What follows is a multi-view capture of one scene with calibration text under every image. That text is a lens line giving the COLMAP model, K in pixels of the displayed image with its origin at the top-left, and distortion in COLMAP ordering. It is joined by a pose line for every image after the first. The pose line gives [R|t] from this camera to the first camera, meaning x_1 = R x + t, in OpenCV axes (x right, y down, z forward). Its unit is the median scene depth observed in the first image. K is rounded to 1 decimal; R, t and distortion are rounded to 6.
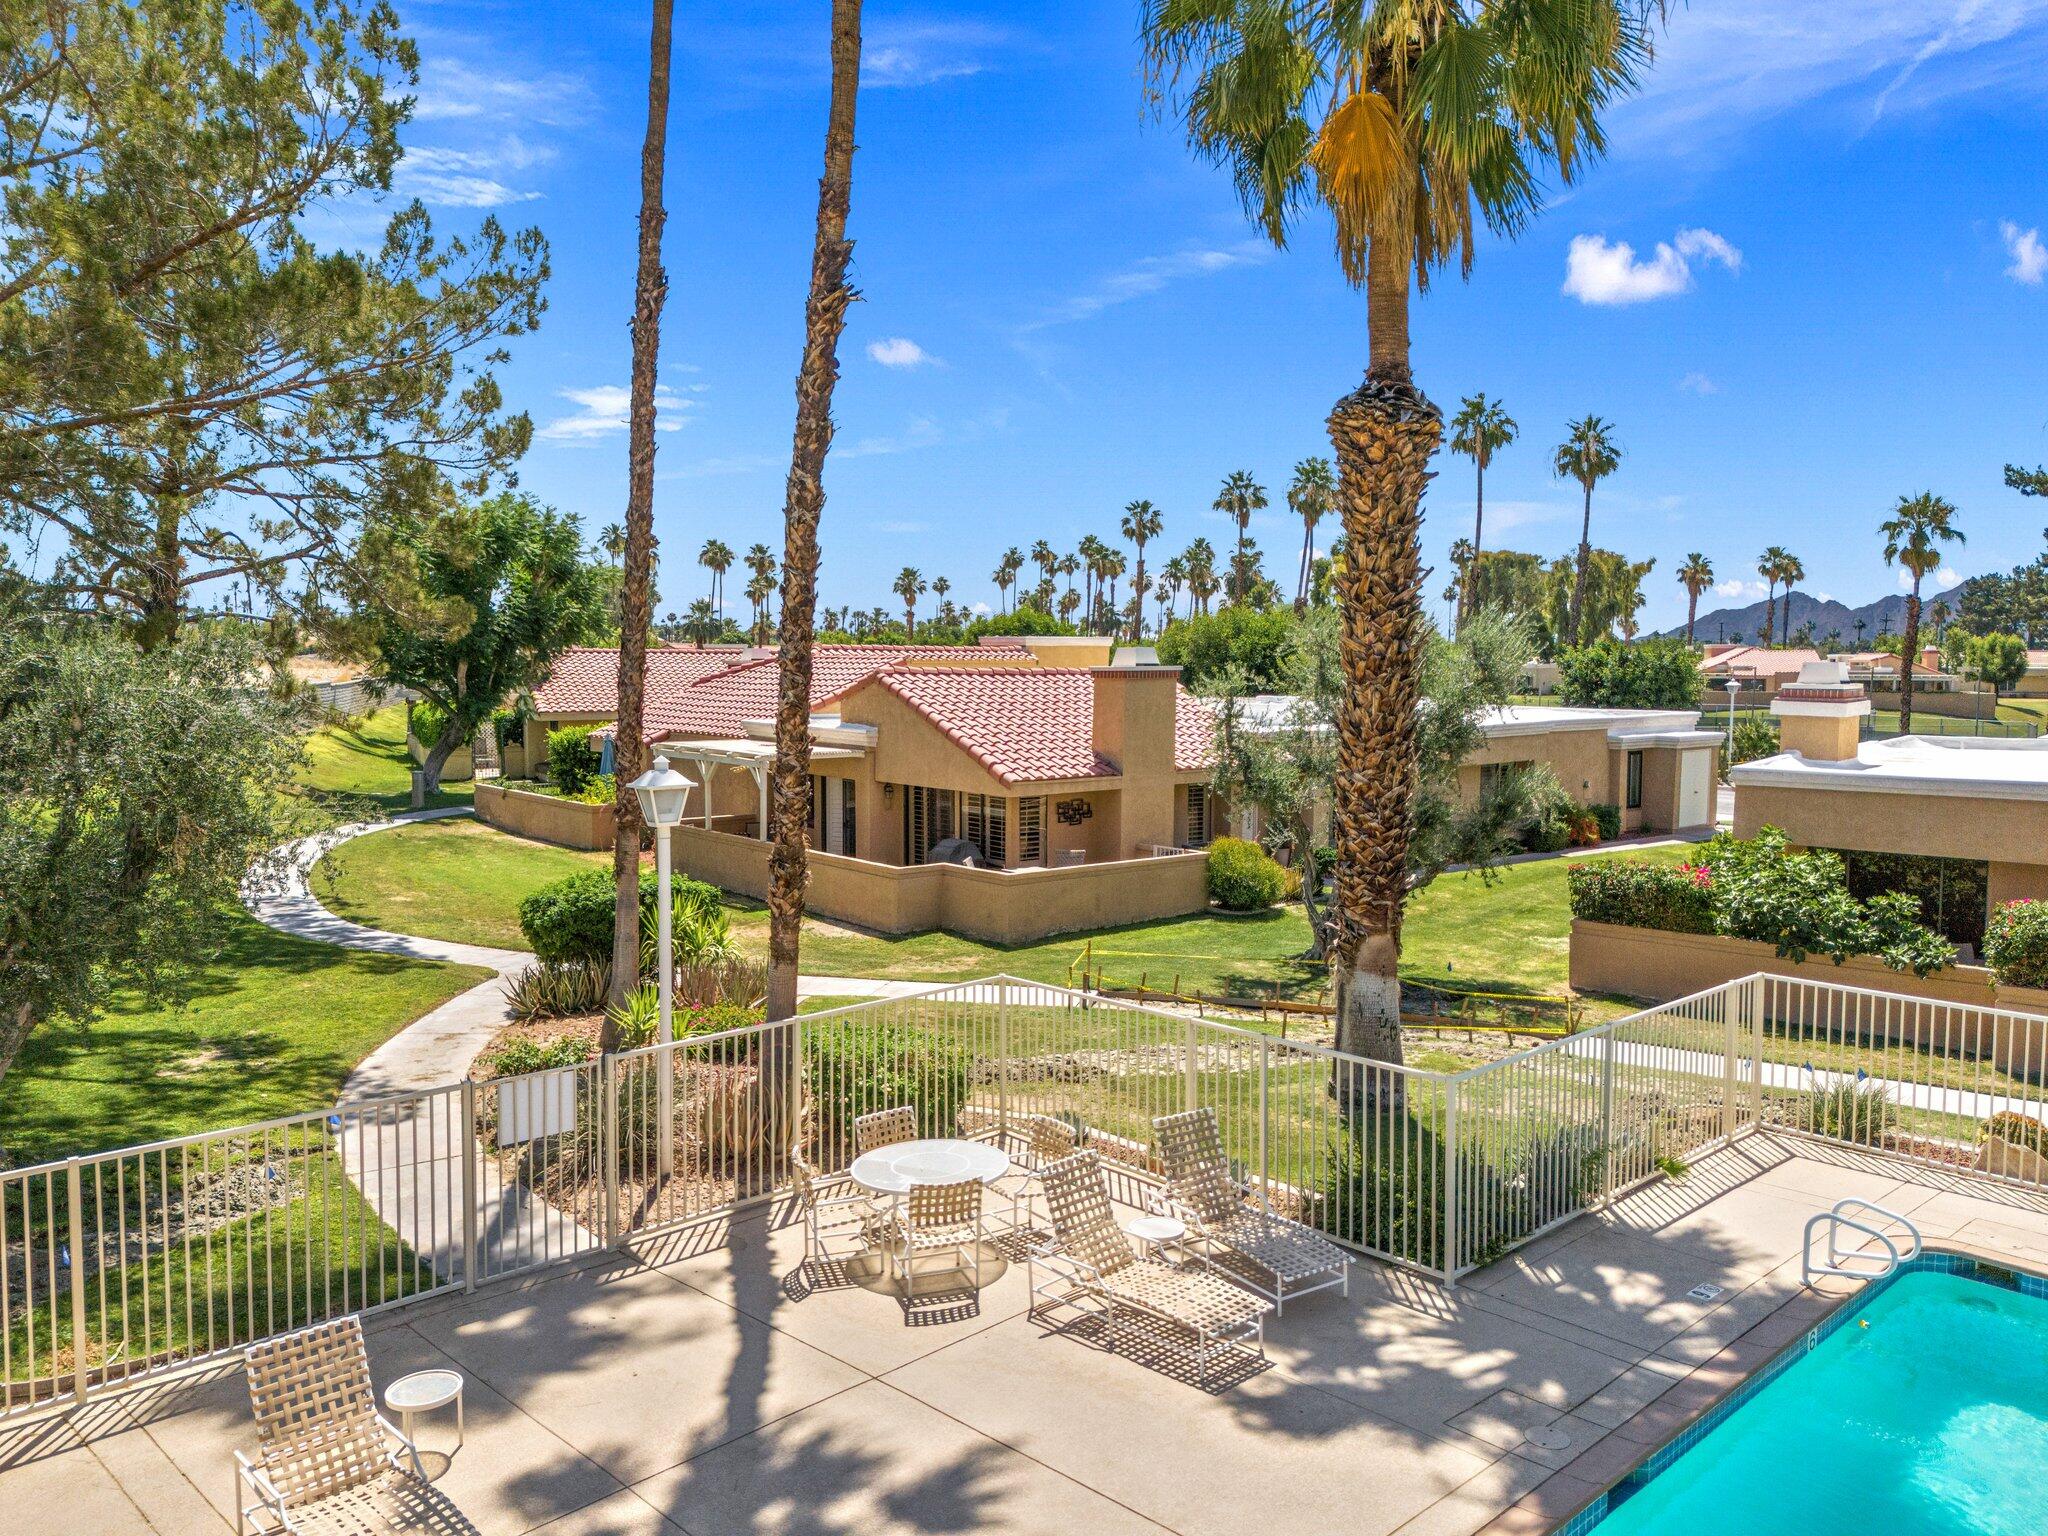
lens RADIAL K [[1509.2, 0, 1024.0], [0, 1509.2, 768.0], [0, 0, 1]] dist [0.086723, -0.067588]
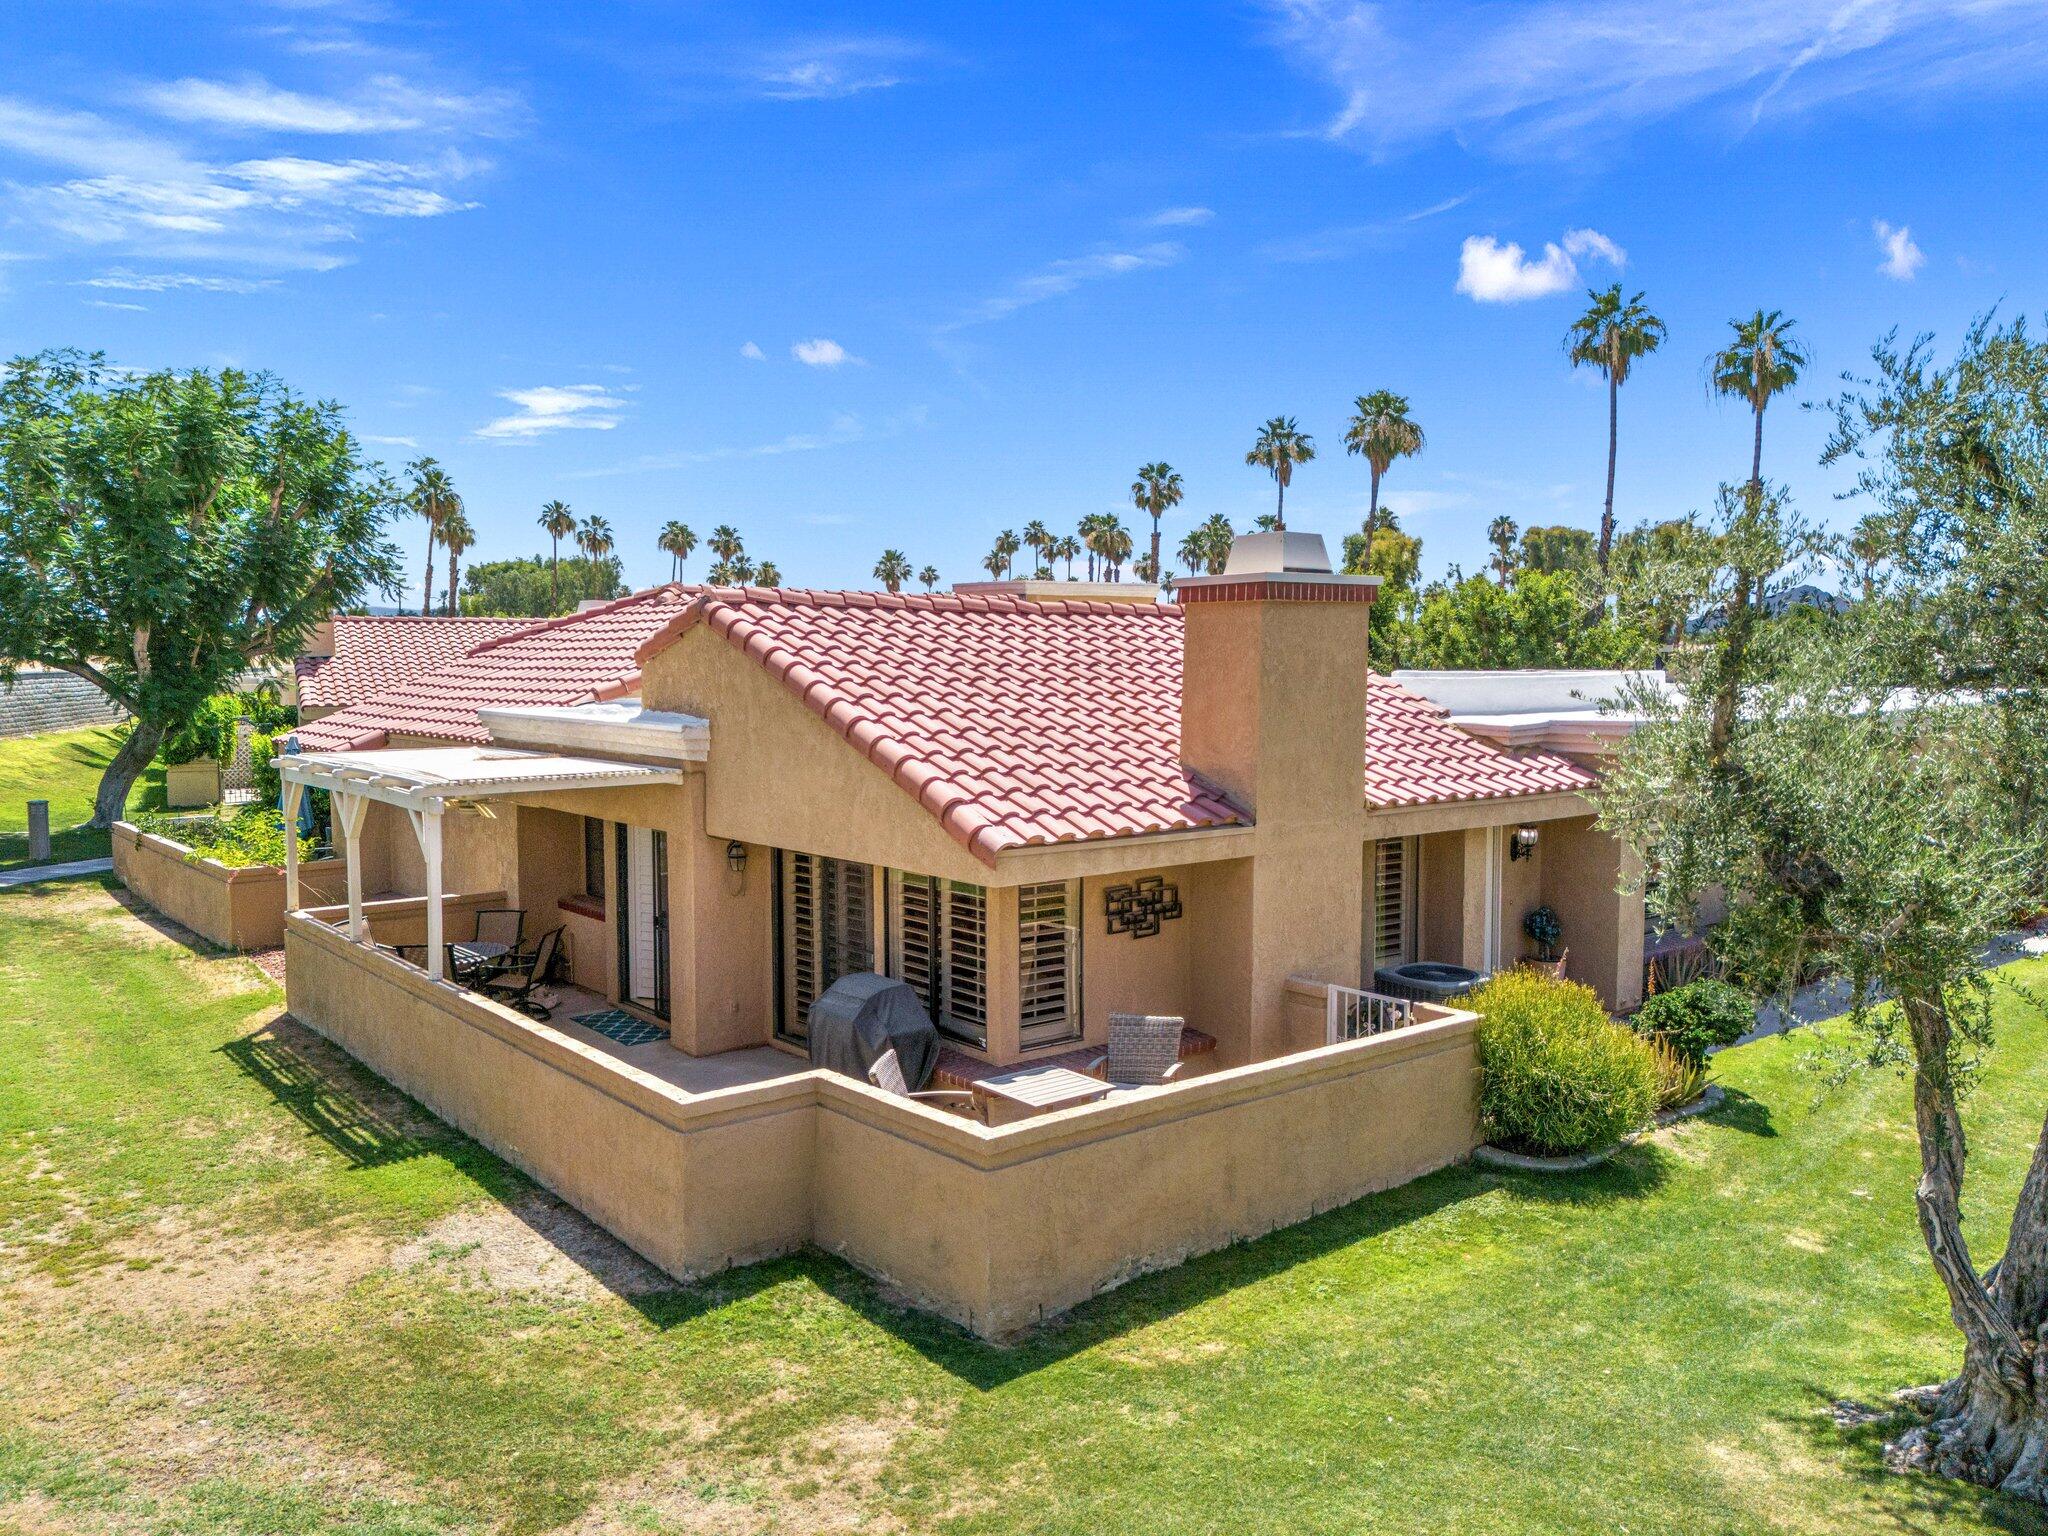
lens RADIAL K [[1544.6, 0, 1056.7], [0, 1544.6, 821.7], [0, 0, 1]] dist [0.083704, -0.001115]
pose [[0.999715, -0.007856, 0.022556, -0.001447], [0.007129, 0.999458, 0.032152, -0.007616], [-0.022796, -0.031982, 0.999228, 0.396390]]
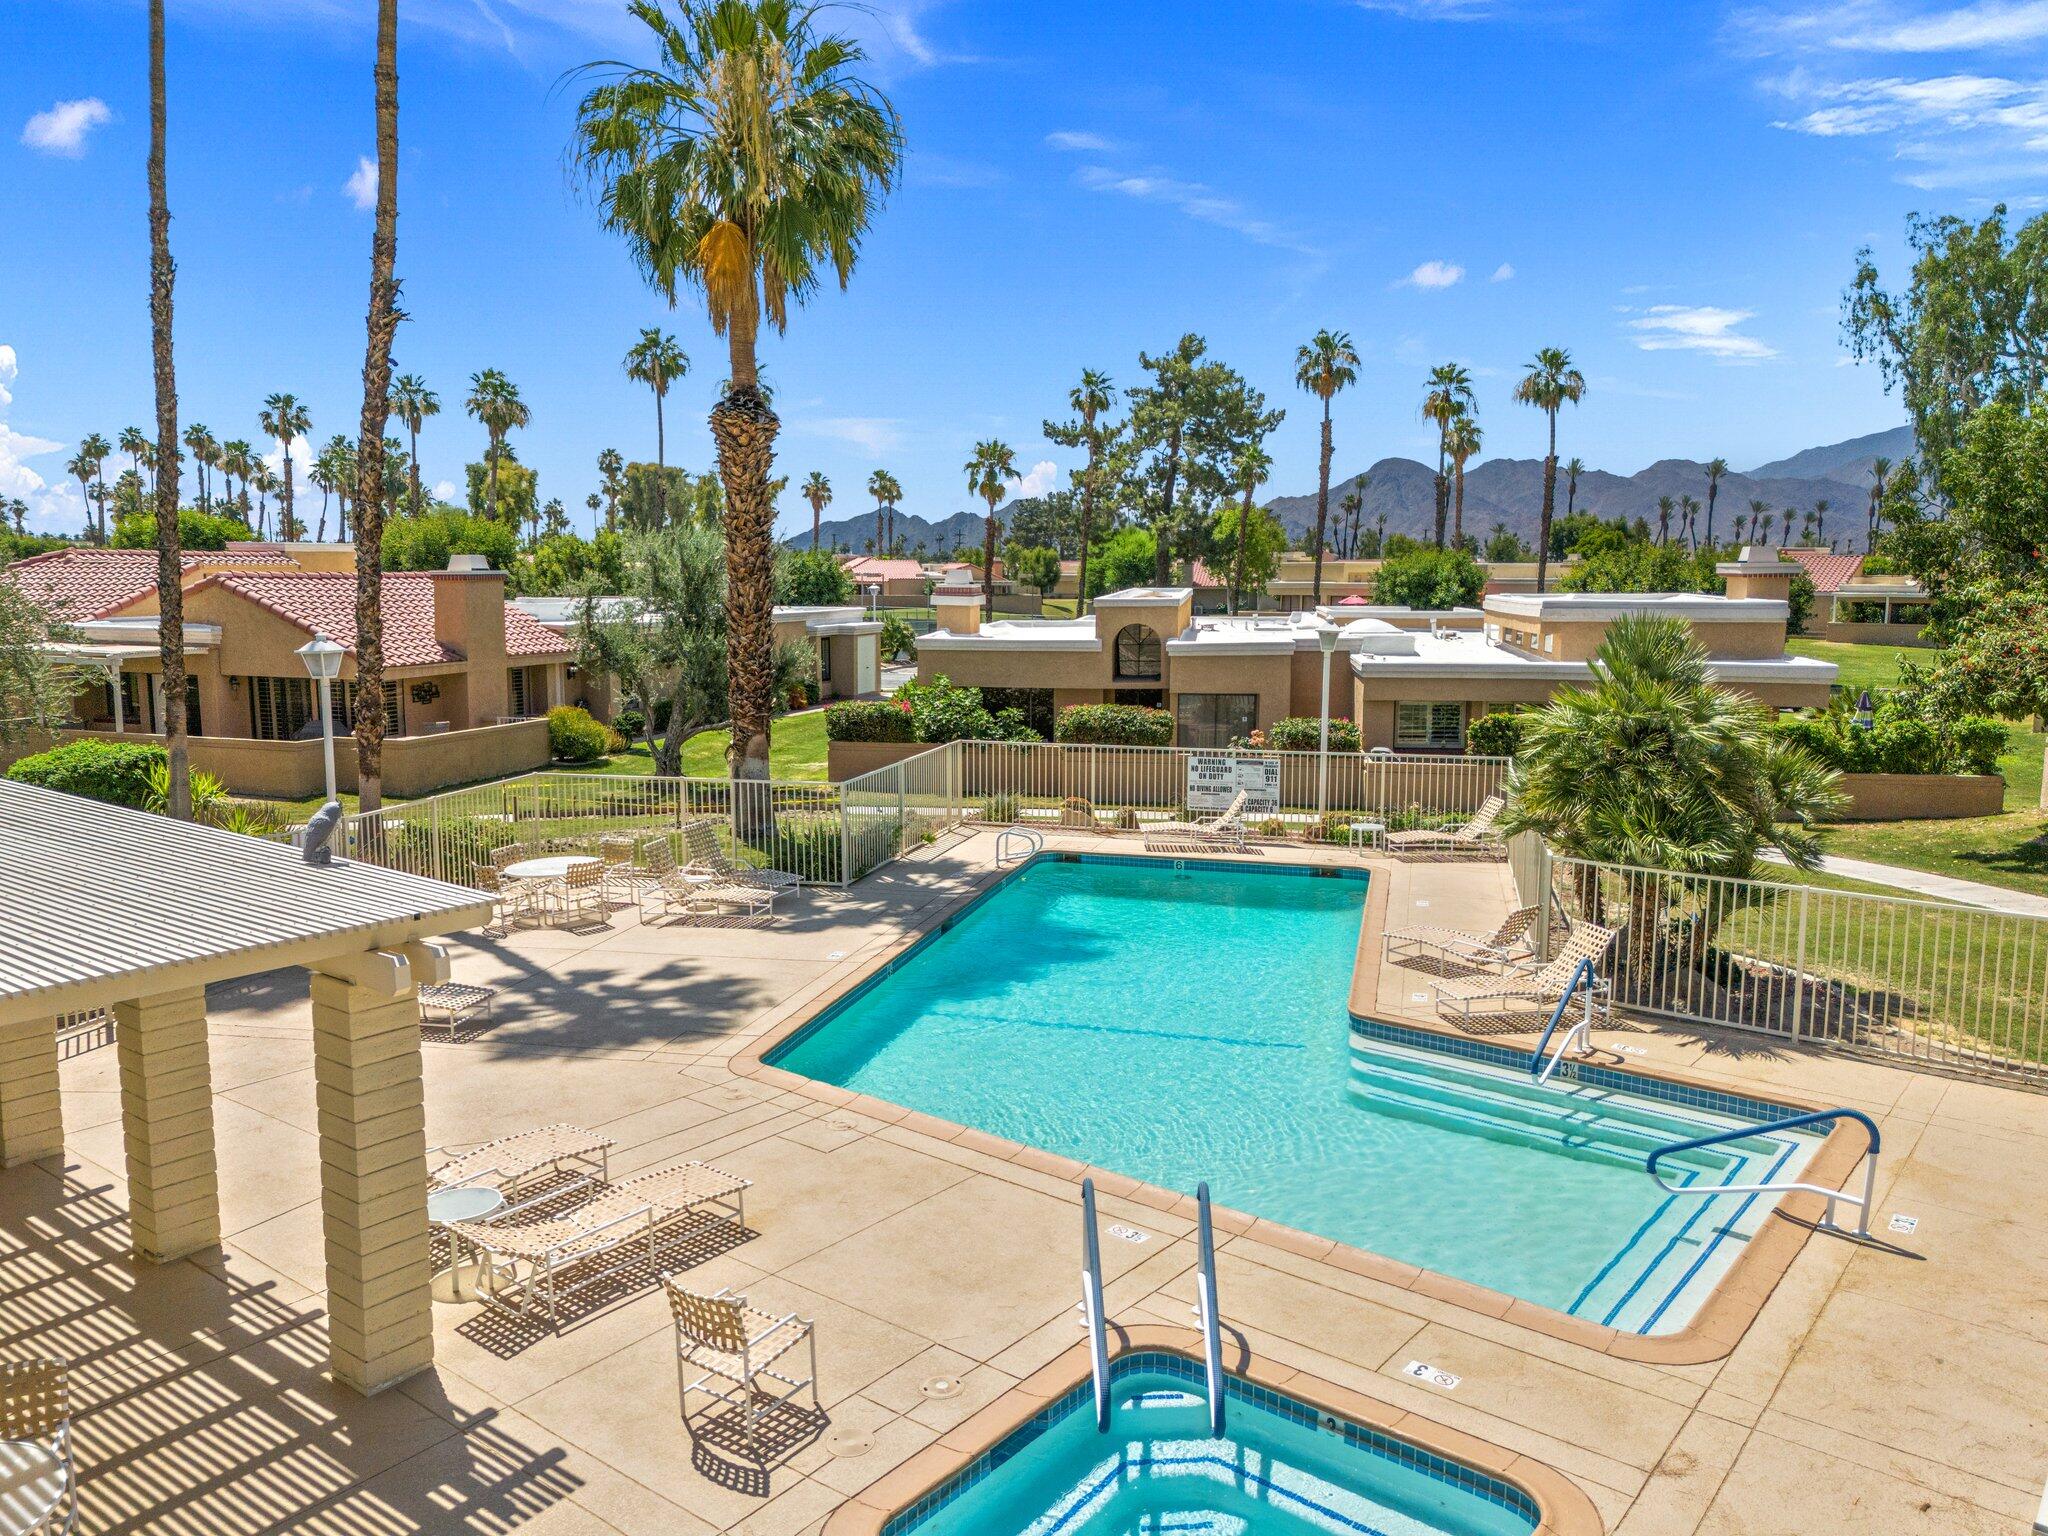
lens RADIAL K [[1522.3, 0, 1024.4], [0, 1522.3, 749.5], [0, 0, 1]] dist [0.035313, -0.003447]
pose [[0.851422, -0.062103, 0.520791, -0.142358], [0.036887, 0.997597, 0.058656, 0.014616], [-0.523182, -0.030730, 0.851667, -0.208460]]
